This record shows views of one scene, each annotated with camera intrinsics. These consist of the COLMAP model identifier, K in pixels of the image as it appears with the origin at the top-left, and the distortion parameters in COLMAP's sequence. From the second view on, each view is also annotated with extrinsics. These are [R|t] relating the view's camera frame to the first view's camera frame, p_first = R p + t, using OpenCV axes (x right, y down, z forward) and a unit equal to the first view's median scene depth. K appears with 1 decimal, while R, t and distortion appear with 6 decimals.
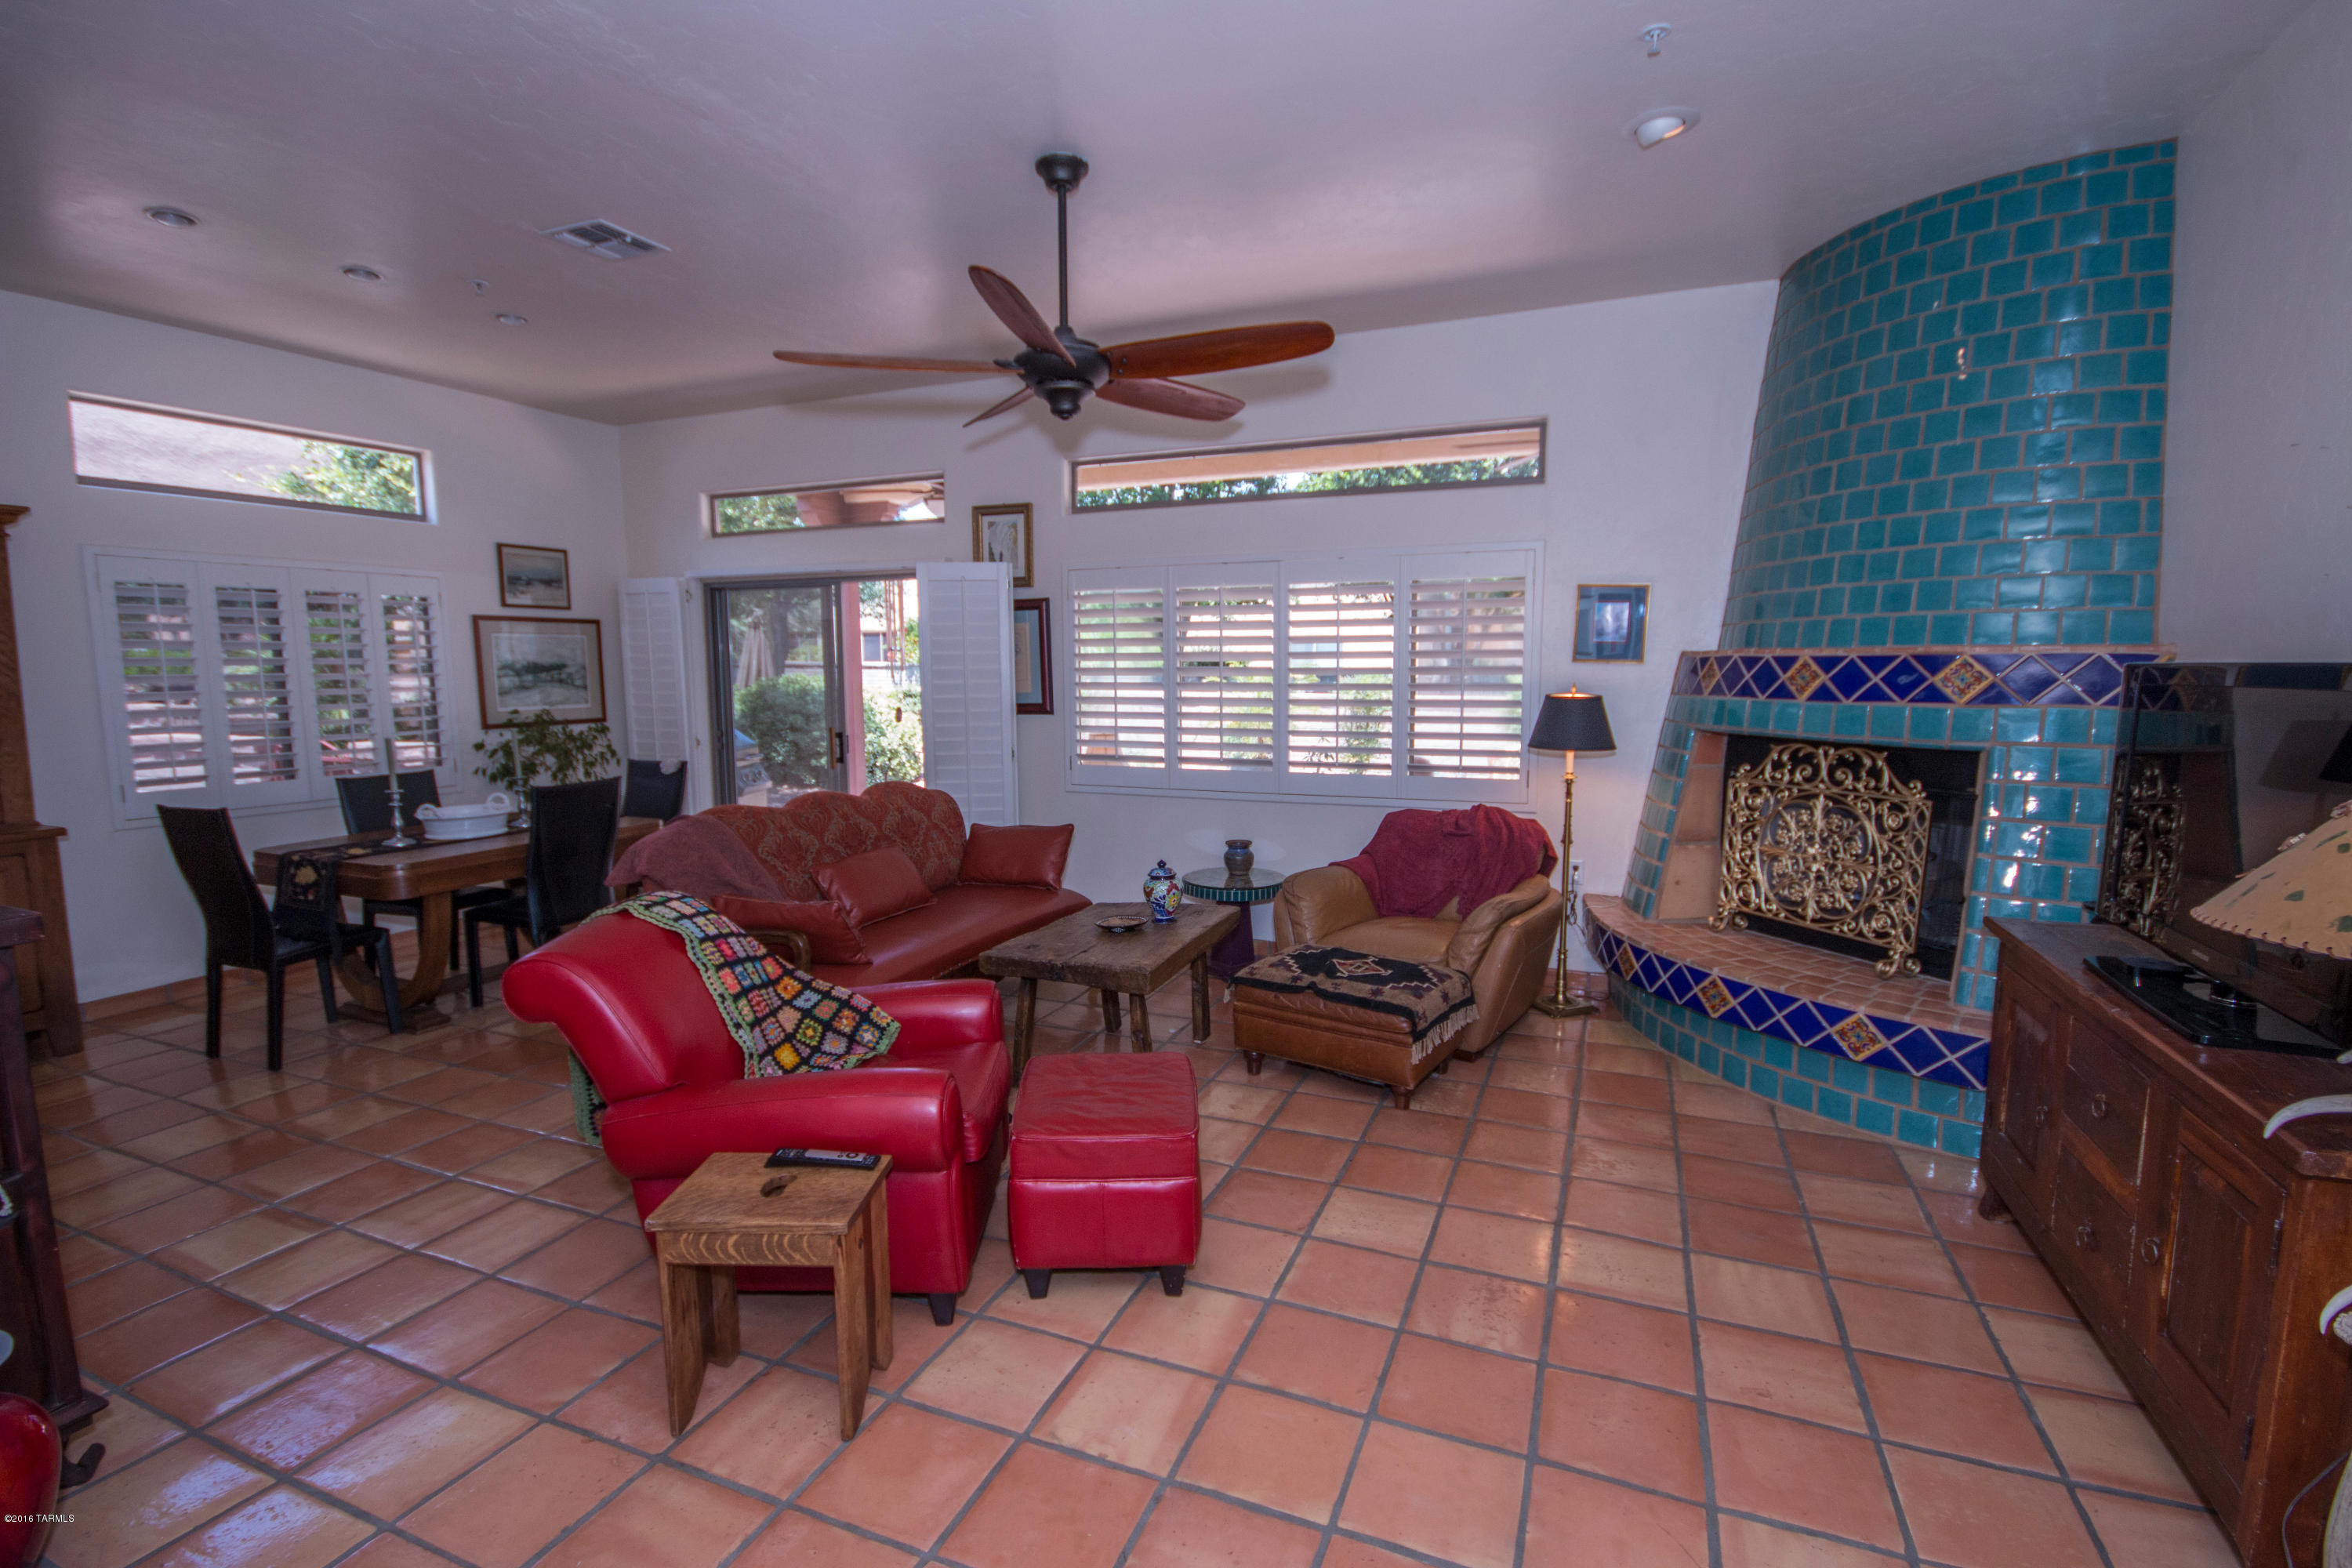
lens RADIAL K [[1089.6, 0, 1178.9], [0, 1089.6, 788.7], [0, 0, 1]] dist [0.026196, -0.018439]
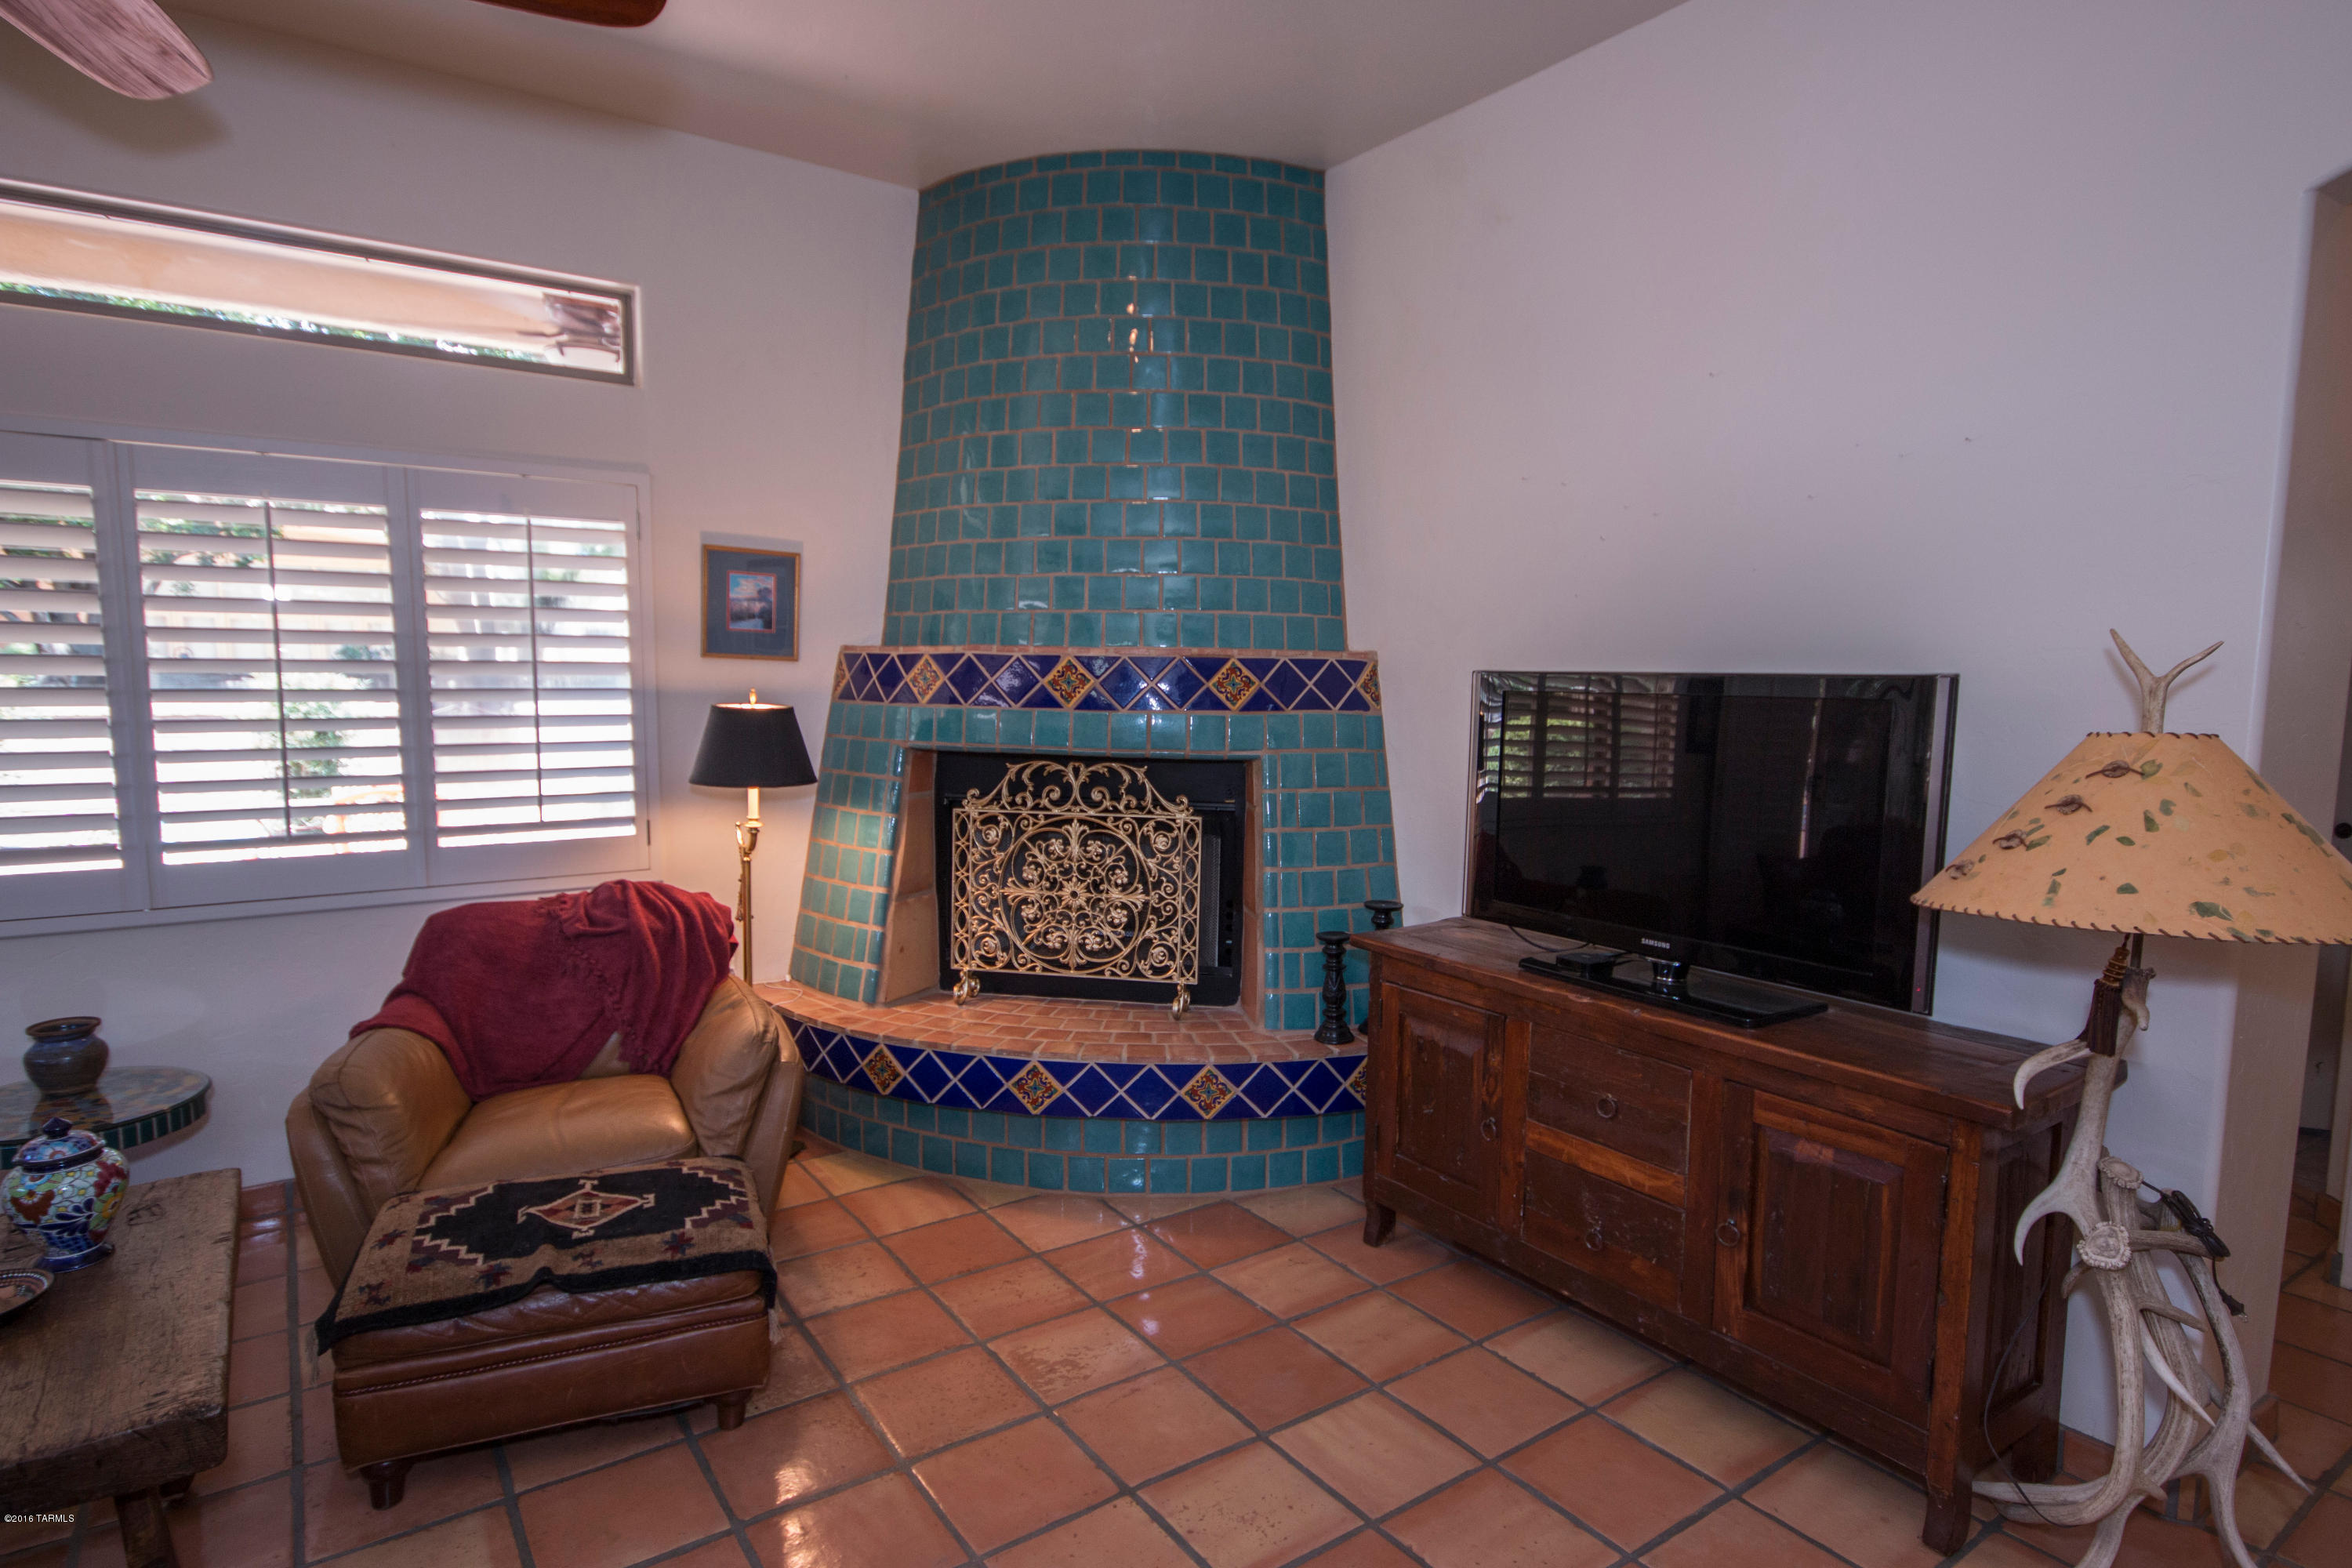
lens RADIAL K [[1285.9, 0, 1182.0], [0, 1285.9, 793.2], [0, 0, 1]] dist [0.005083, 0.000811]
pose [[0.532803, -0.073980, 0.842999, -0.214512], [0.080672, 0.996075, 0.036426, -0.045315], [-0.842385, 0.048599, 0.536680, 0.405662]]
